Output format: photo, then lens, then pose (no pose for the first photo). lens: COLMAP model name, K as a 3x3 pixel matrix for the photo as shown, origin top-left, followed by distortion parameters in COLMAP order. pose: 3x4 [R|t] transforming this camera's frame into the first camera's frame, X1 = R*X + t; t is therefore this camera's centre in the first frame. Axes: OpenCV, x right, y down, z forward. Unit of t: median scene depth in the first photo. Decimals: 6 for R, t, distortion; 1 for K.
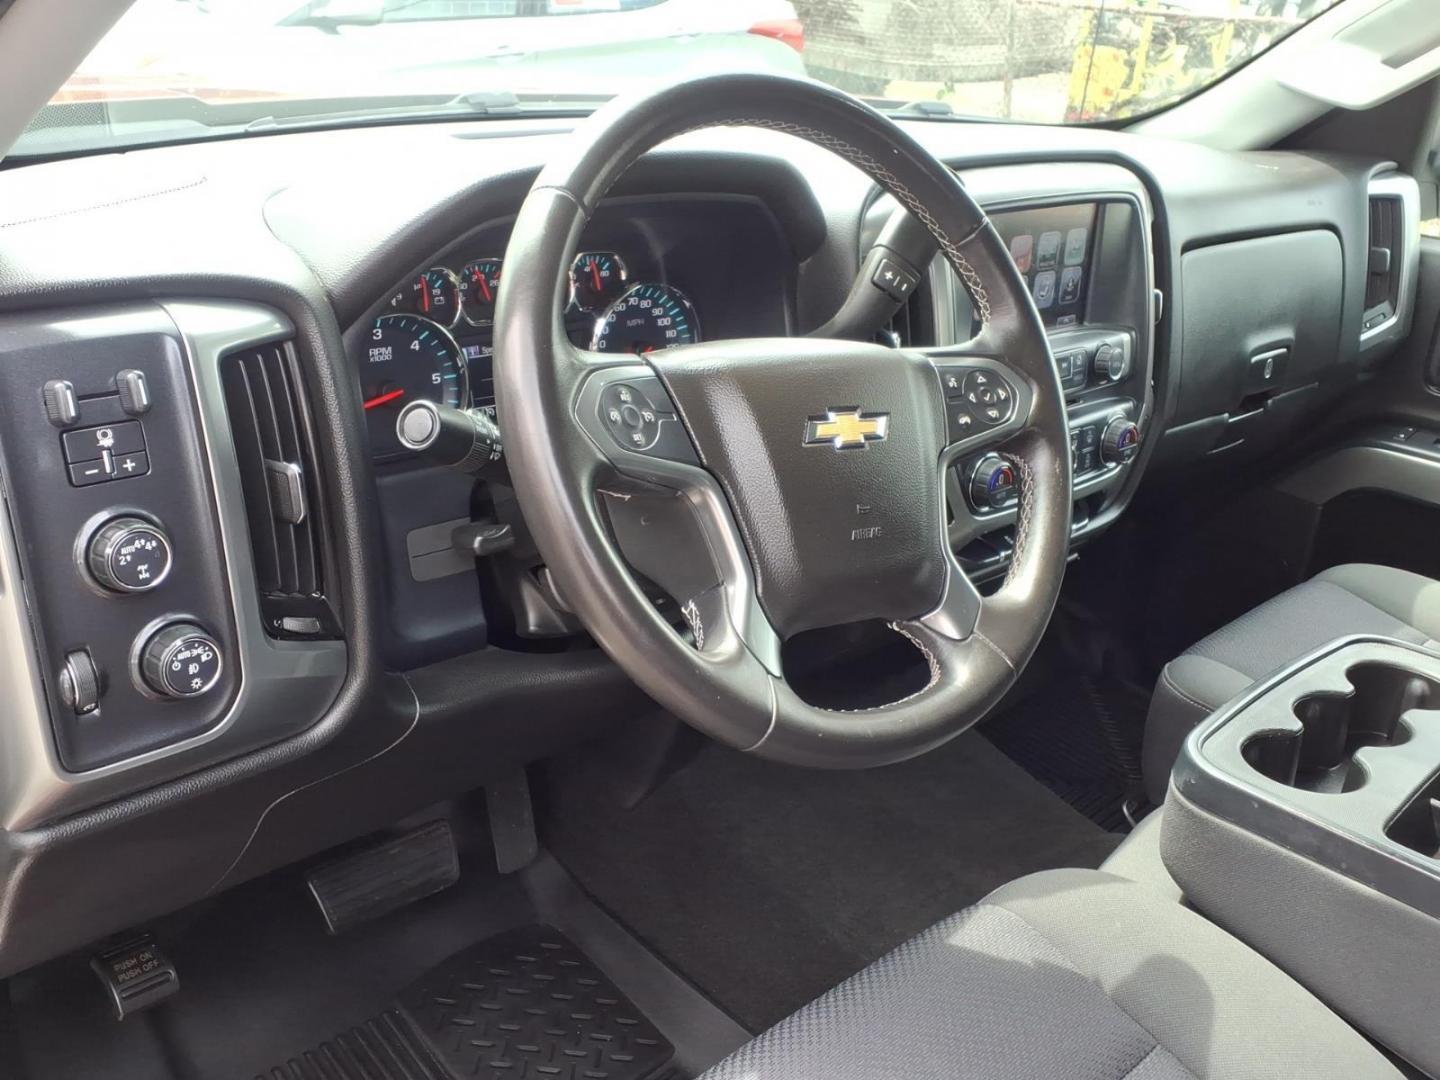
lens RADIAL K [[1329.3, 0, 720.0], [0, 1329.3, 540.0], [0, 0, 1]] dist [0.039411, -0.010342]
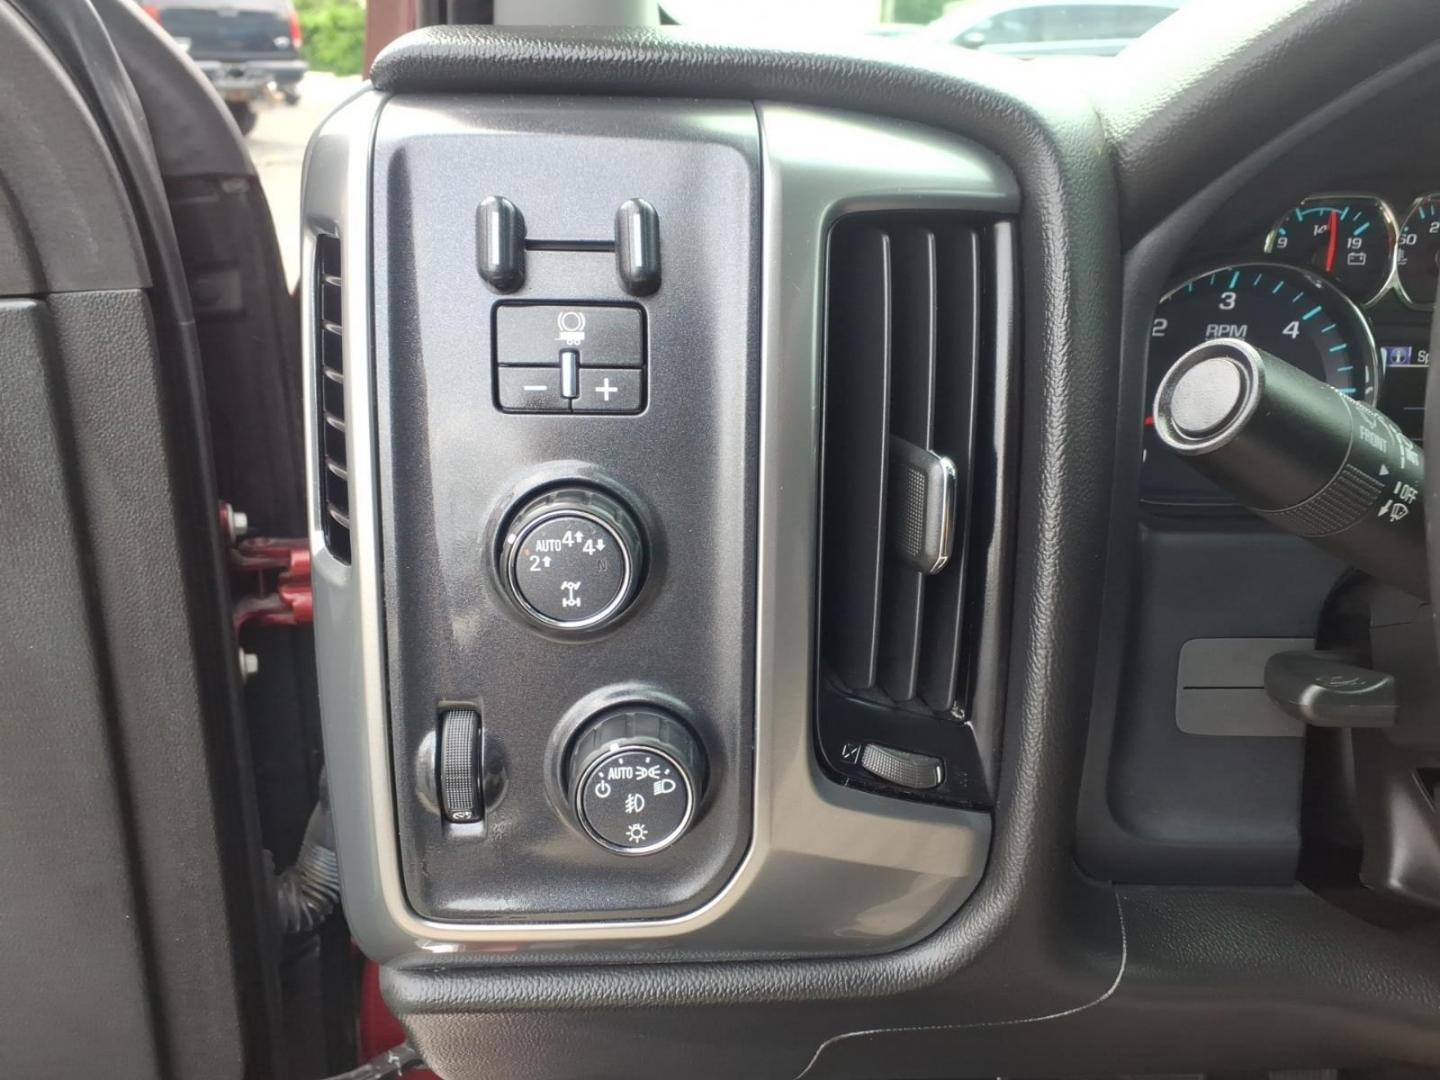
lens RADIAL K [[1197.2, 0, 720.0], [0, 1197.2, 540.0], [0, 0, 1]] dist [0.002786, -0.008789]
pose [[0.754251, 0.191822, -0.627941, -0.095156], [-0.225266, 0.973925, 0.026934, -0.018873], [0.616734, 0.121139, 0.777795, 0.602622]]
